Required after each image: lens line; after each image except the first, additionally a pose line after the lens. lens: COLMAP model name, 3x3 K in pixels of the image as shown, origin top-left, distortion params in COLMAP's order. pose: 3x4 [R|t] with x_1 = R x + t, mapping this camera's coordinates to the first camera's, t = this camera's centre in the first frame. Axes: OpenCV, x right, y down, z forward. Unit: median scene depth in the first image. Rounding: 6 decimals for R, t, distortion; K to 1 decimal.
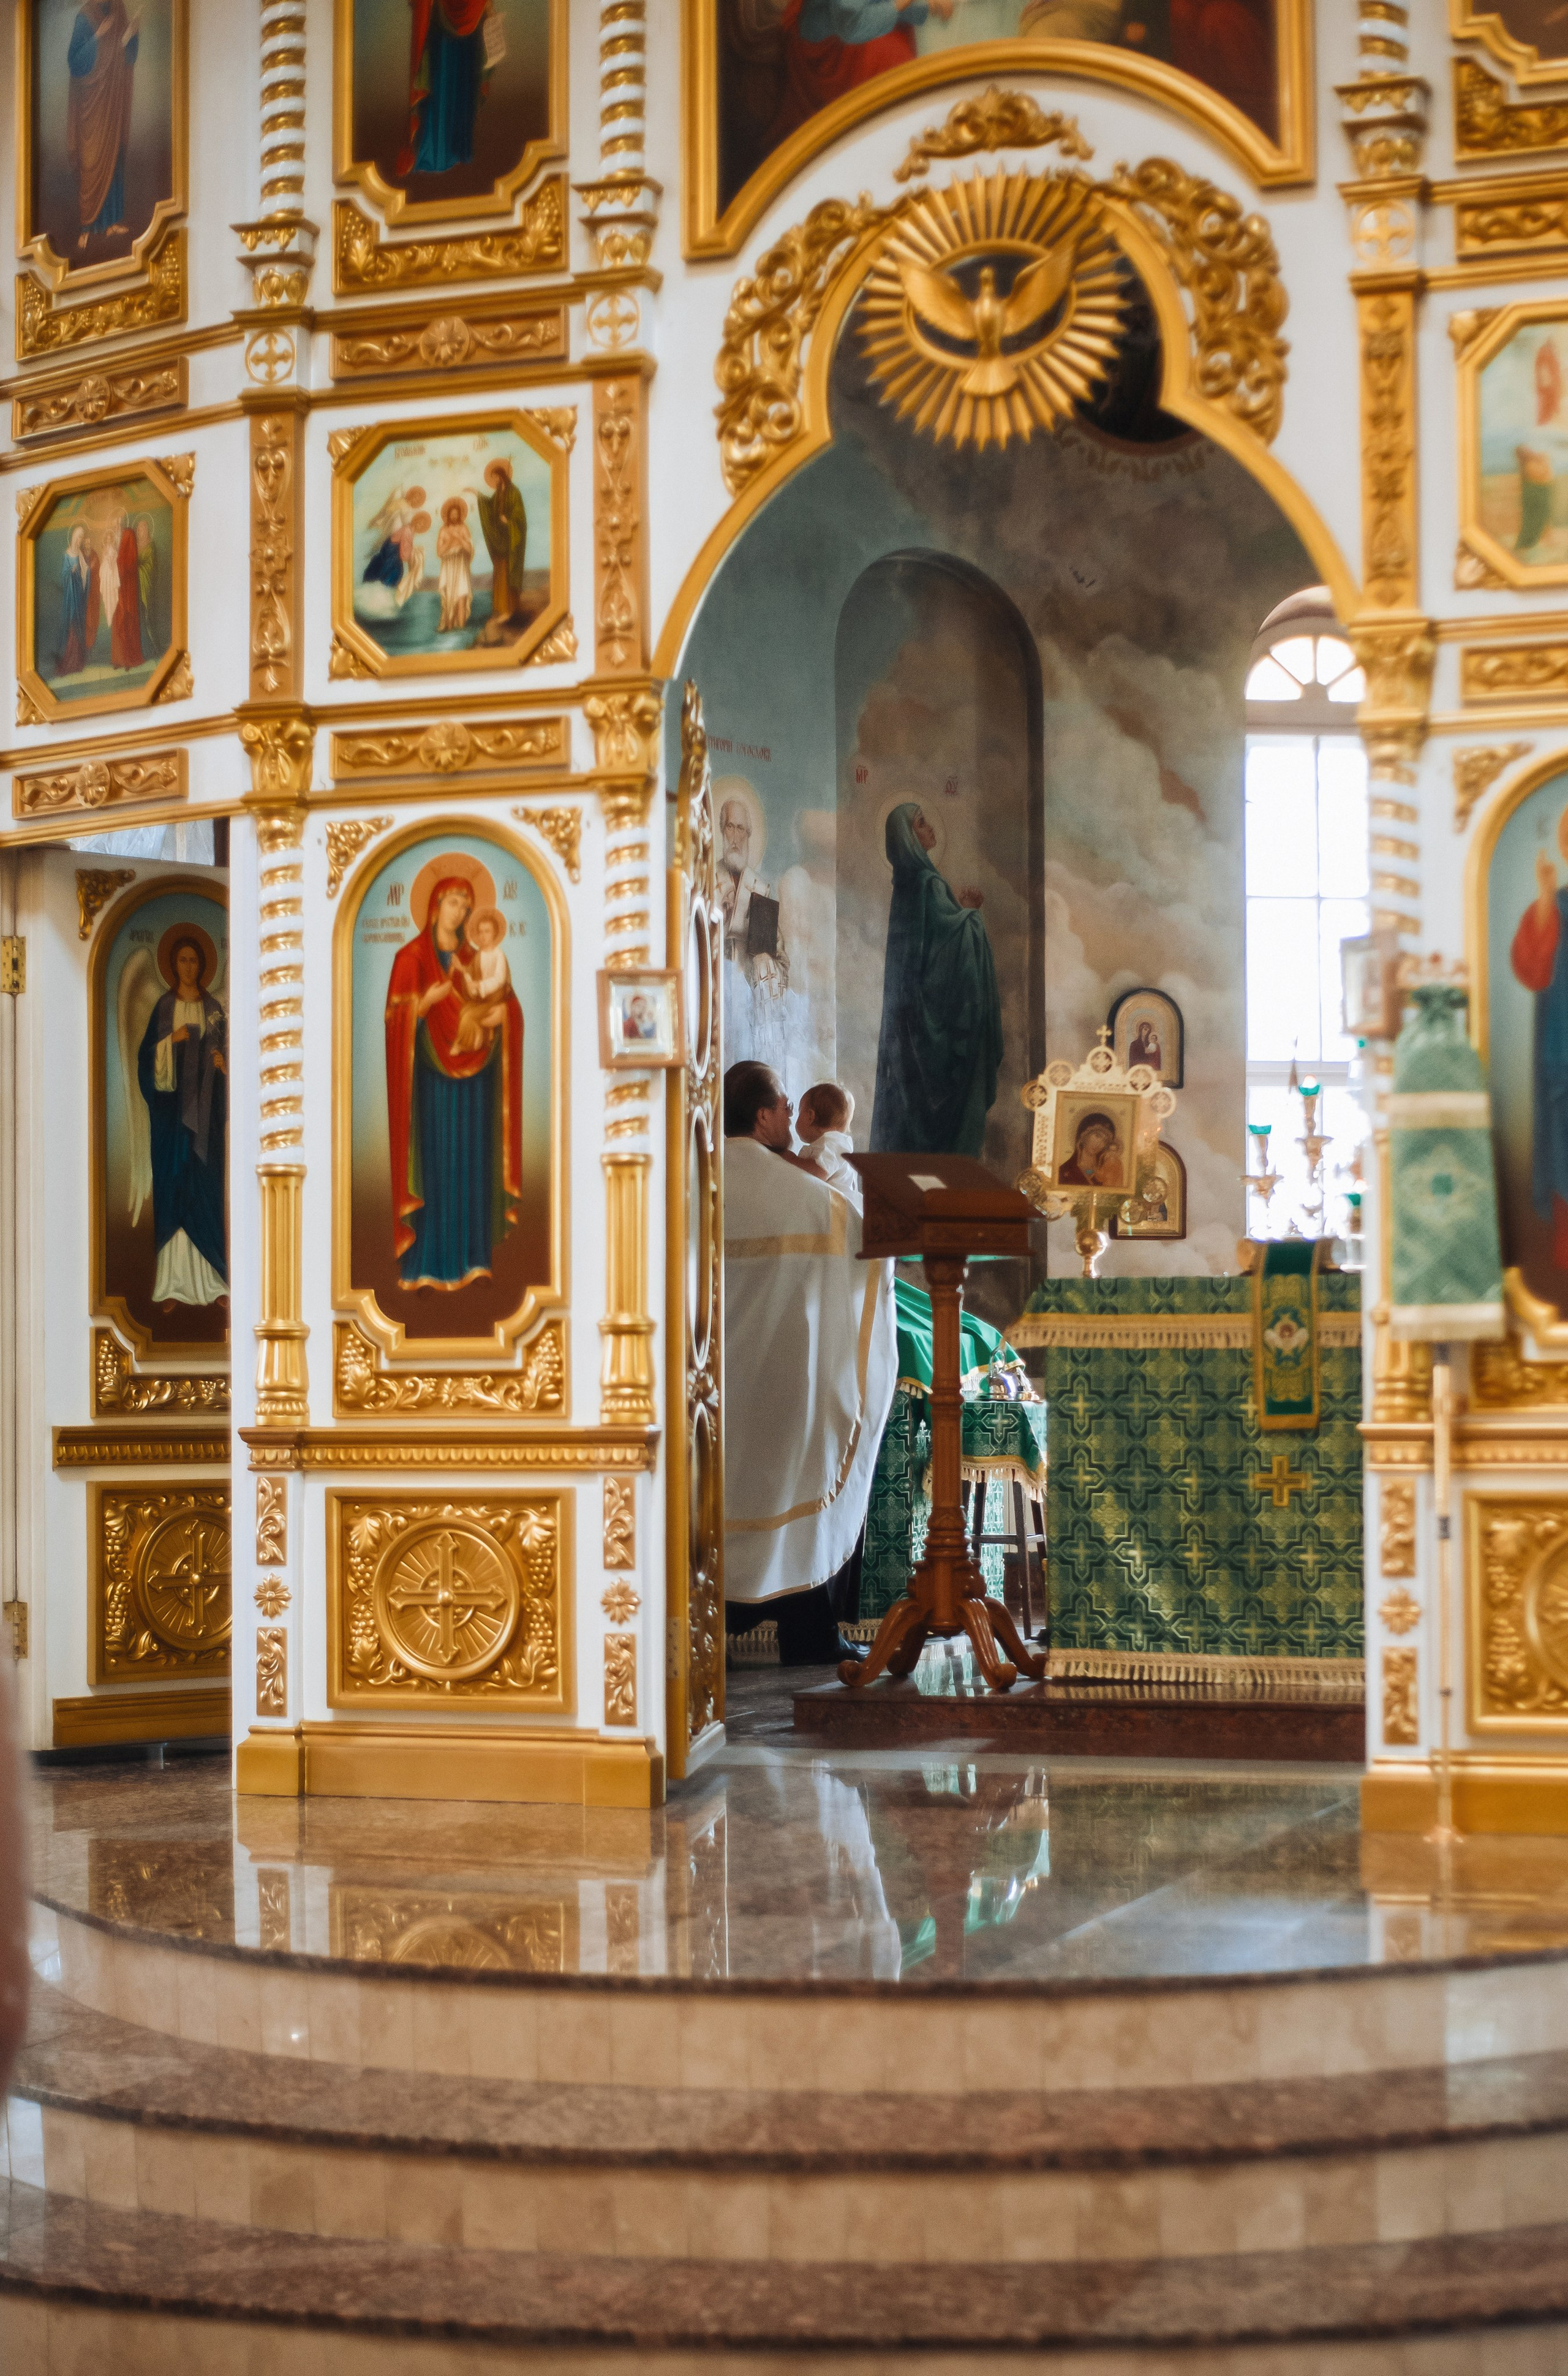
lens RADIAL K [[3767.8, 0, 934.2], [0, 3767.8, 1357.0], [0, 0, 1]] dist [-0.099180, 0.097879]
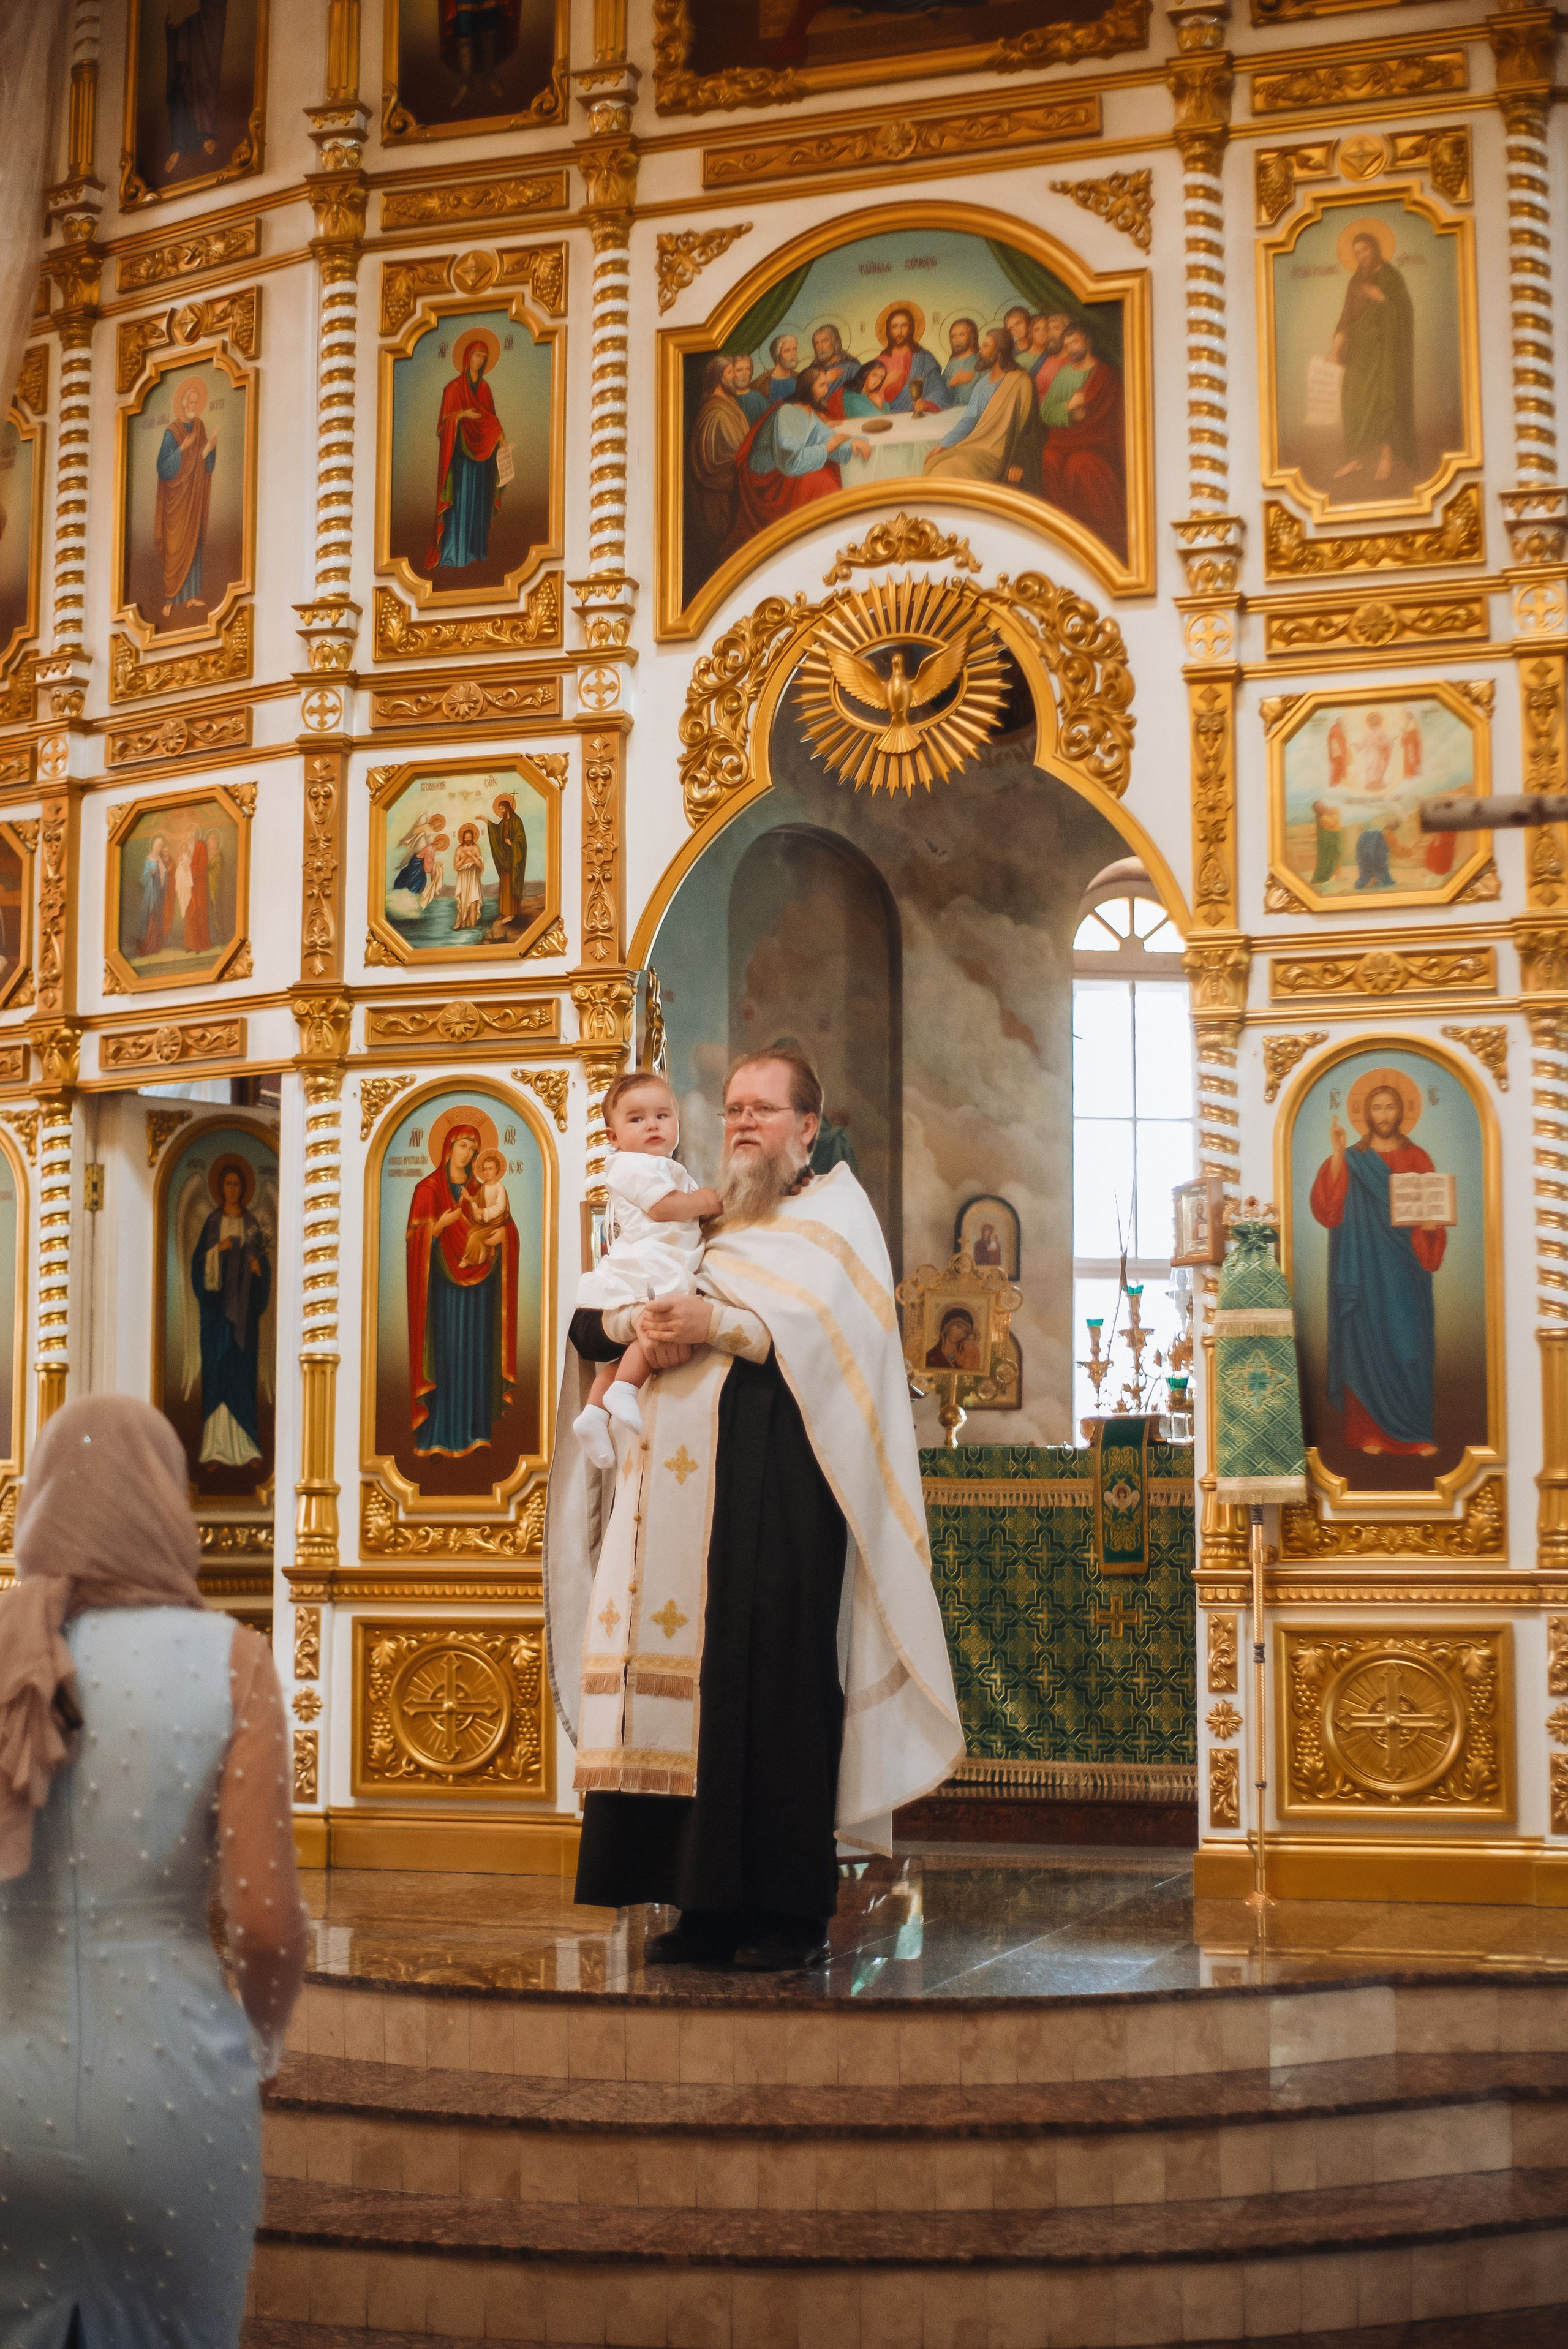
lens RADIAL K [[3509.7, 0, 818.9], [0, 3509.7, 1178.1], [0, 0, 1]] dist [-0.097431, 0.095779]
pose [[0.999772, 0.008595, 0.019533, -0.032959], [-0.006749, 0.995675, -0.092660, -0.003100], [-0.020245, 0.092507, 0.995506, -0.162394]]
